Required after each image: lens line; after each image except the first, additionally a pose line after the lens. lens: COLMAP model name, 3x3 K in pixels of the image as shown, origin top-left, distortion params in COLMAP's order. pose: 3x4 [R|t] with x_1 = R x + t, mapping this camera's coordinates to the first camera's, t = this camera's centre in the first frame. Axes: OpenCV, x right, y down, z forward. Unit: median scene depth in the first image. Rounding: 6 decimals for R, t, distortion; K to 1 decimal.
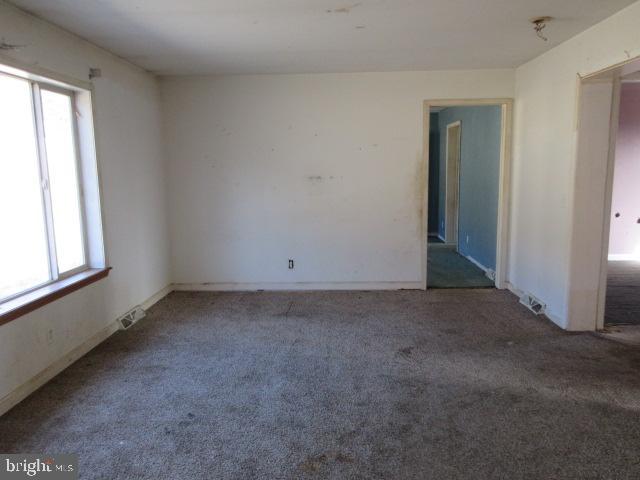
lens RADIAL K [[475.7, 0, 320.8], [0, 475.7, 234.8], [0, 0, 1]] dist [0.000692, 0.003415]
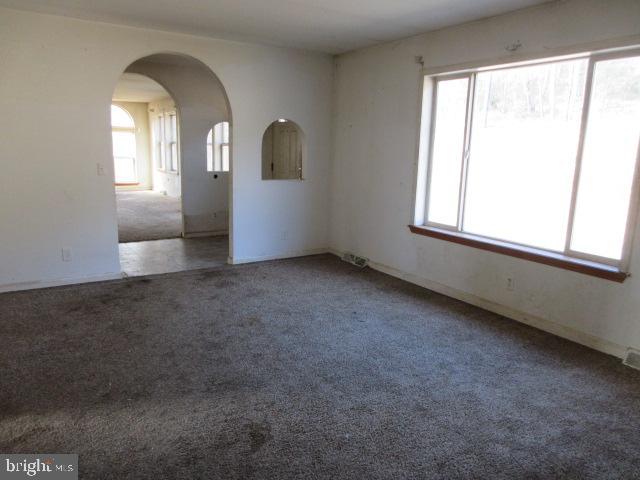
lens RADIAL K [[475.7, 0, 320.8], [0, 475.7, 234.8], [0, 0, 1]] dist [0.000692, 0.003415]
pose [[-0.820606, 0.098364, -0.562965, 0.479651], [-0.096385, 0.947144, 0.305986, -0.222379], [0.563308, 0.305355, -0.767752, 1.585739]]
